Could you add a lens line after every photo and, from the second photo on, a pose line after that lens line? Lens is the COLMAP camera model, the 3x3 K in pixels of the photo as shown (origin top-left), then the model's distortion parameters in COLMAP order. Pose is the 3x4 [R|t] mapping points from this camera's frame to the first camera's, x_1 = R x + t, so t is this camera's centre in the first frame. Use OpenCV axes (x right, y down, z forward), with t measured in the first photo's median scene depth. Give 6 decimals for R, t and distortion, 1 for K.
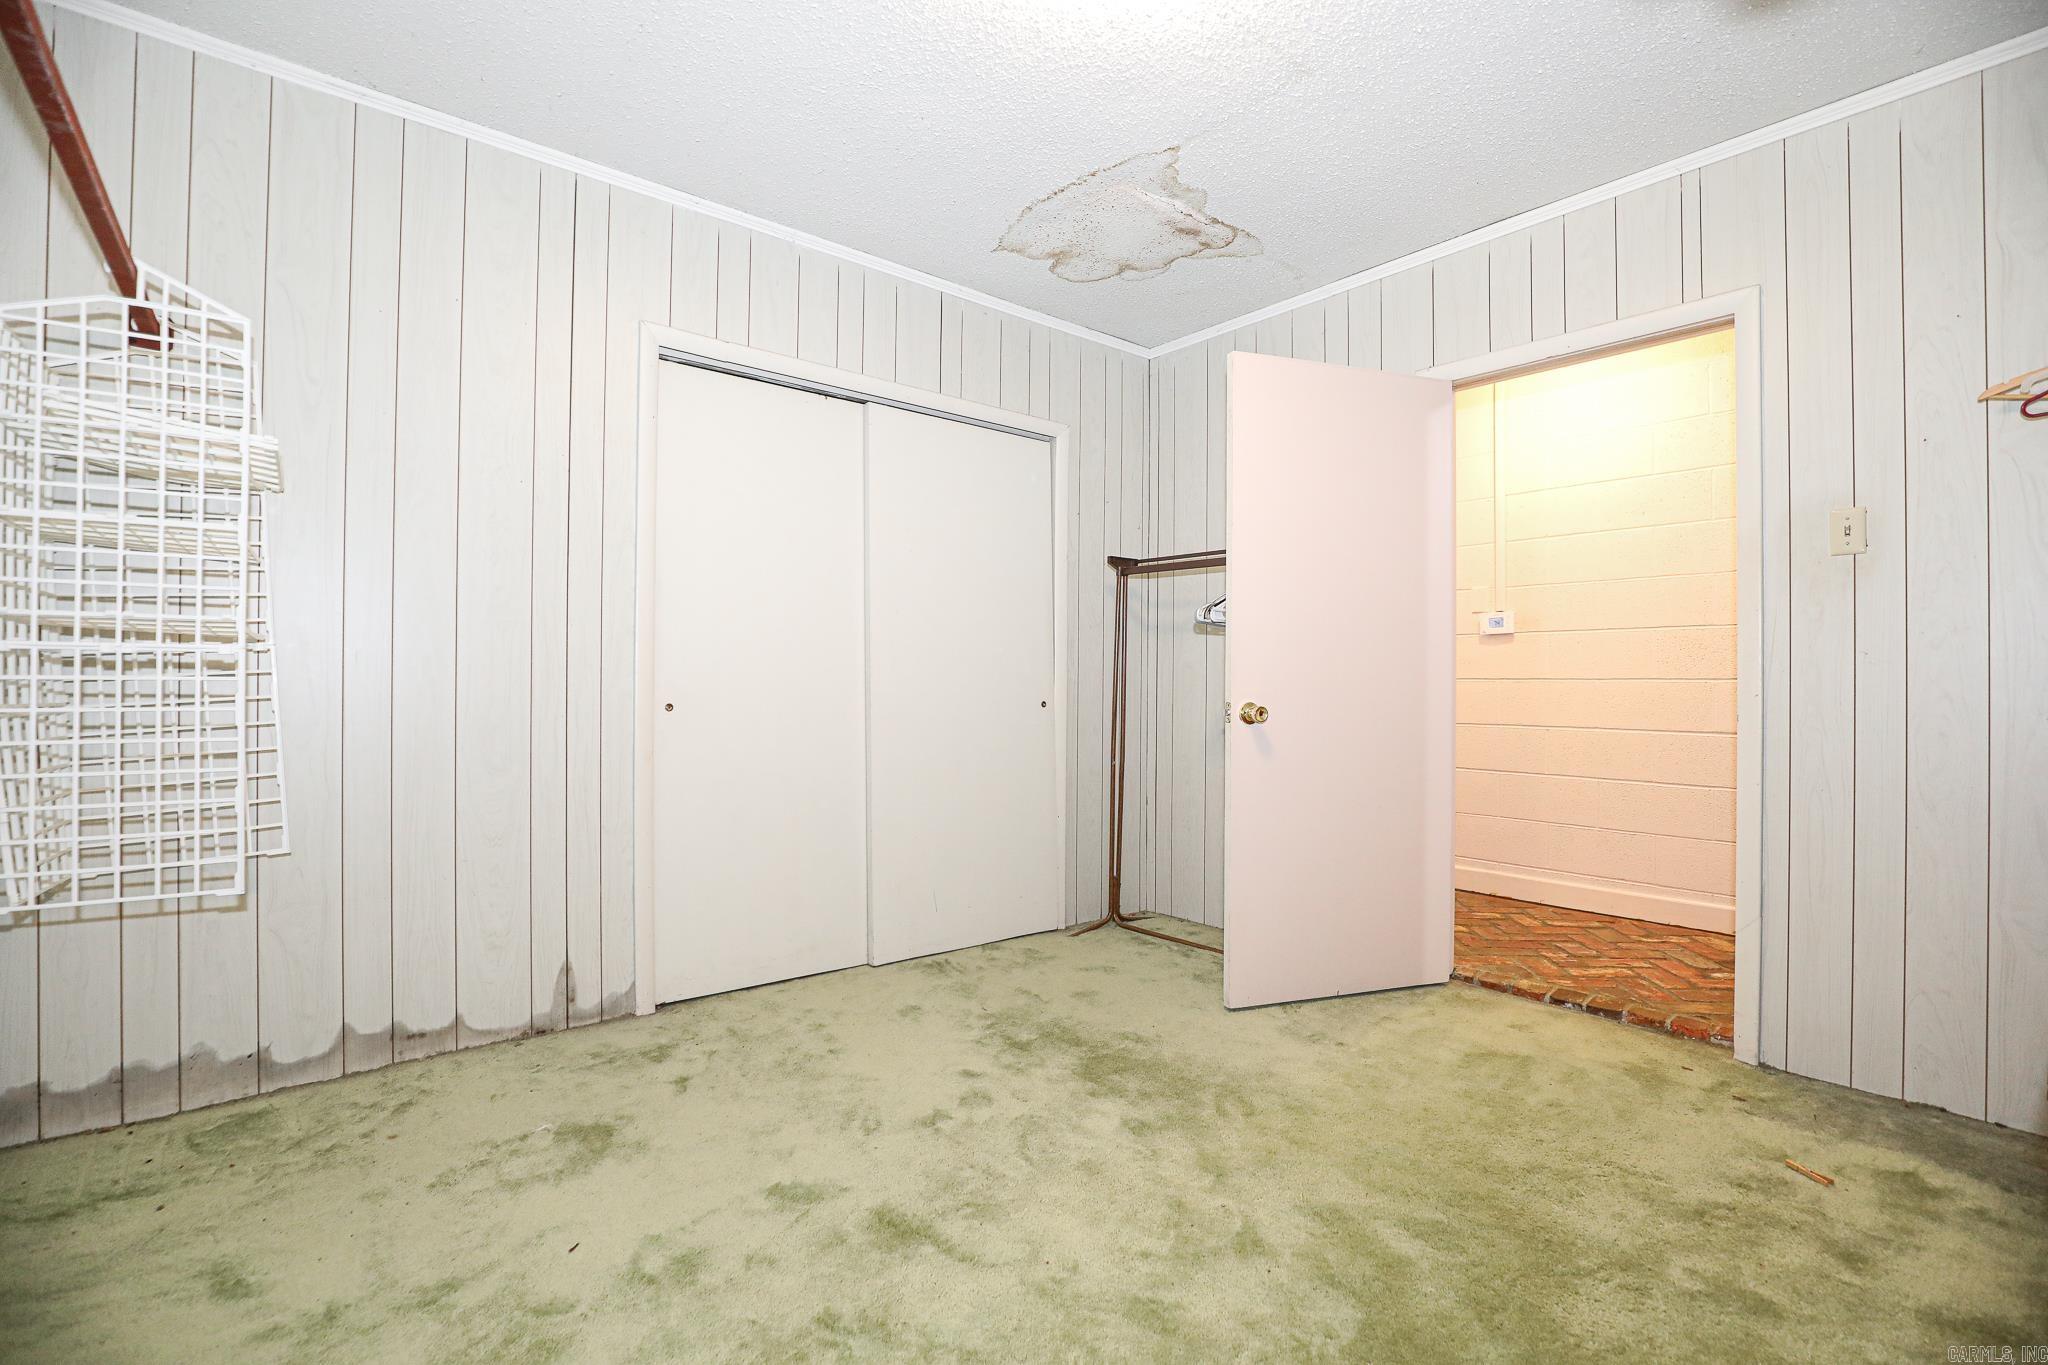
lens RADIAL K [[939.9, 0, 1024.1], [0, 939.9, 672.0], [0, 0, 1]] dist [-0.036580, 0.008463]
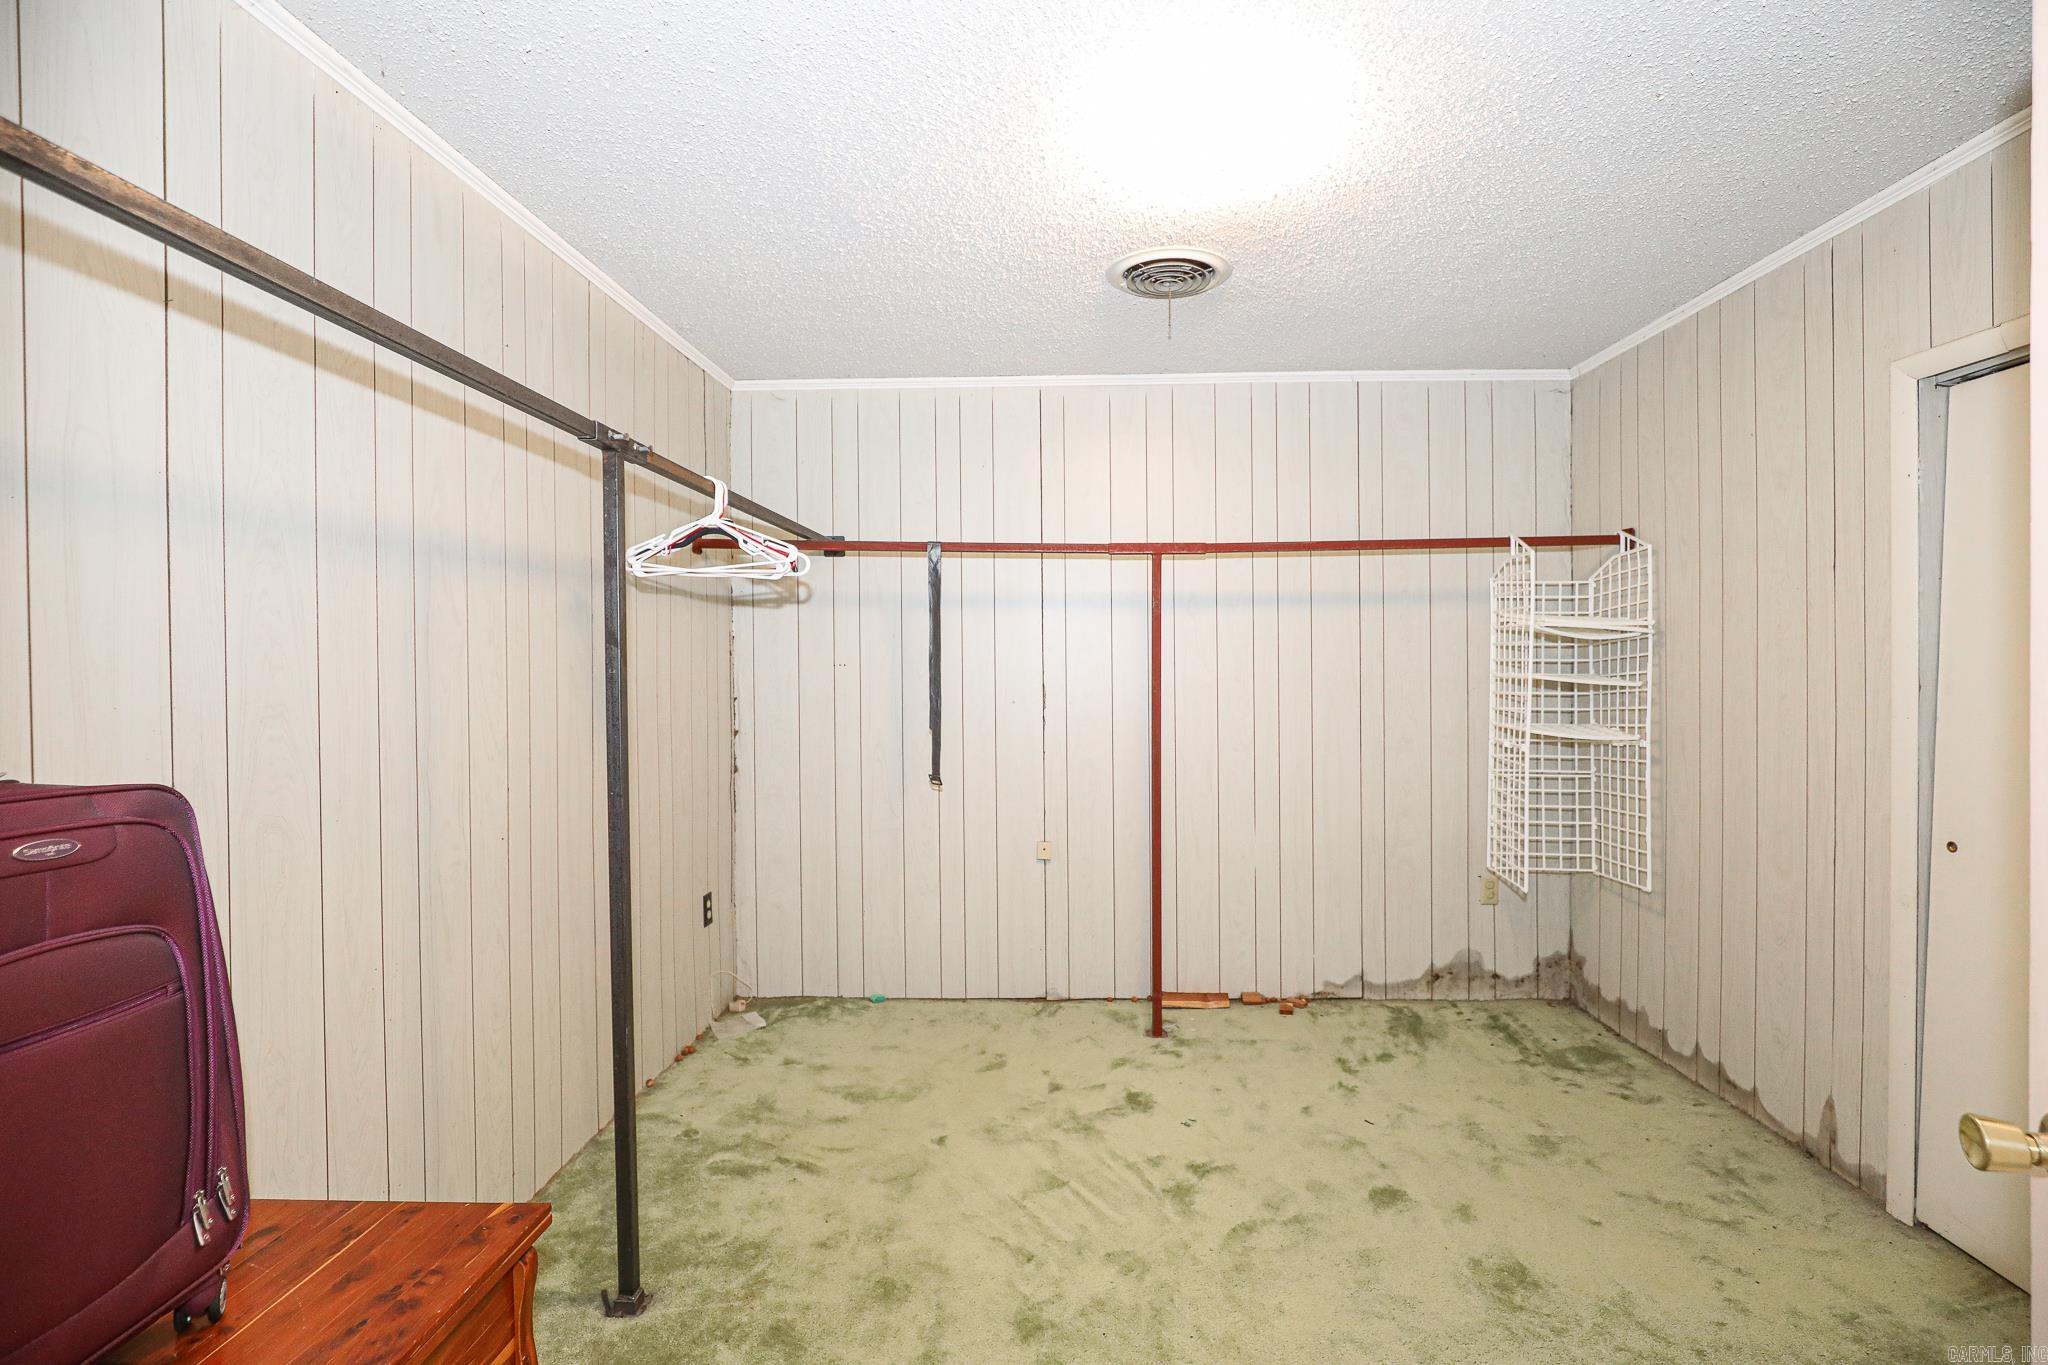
lens RADIAL K [[939.9, 0, 1024.0], [0, 939.9, 673.0], [0, 0, 1]] dist [-0.036580, 0.008463]
pose [[-0.634819, 0.007435, -0.772625, 0.788307], [-0.002085, 0.999934, 0.011335, -0.129436], [0.772658, 0.008806, -0.634761, 1.056521]]
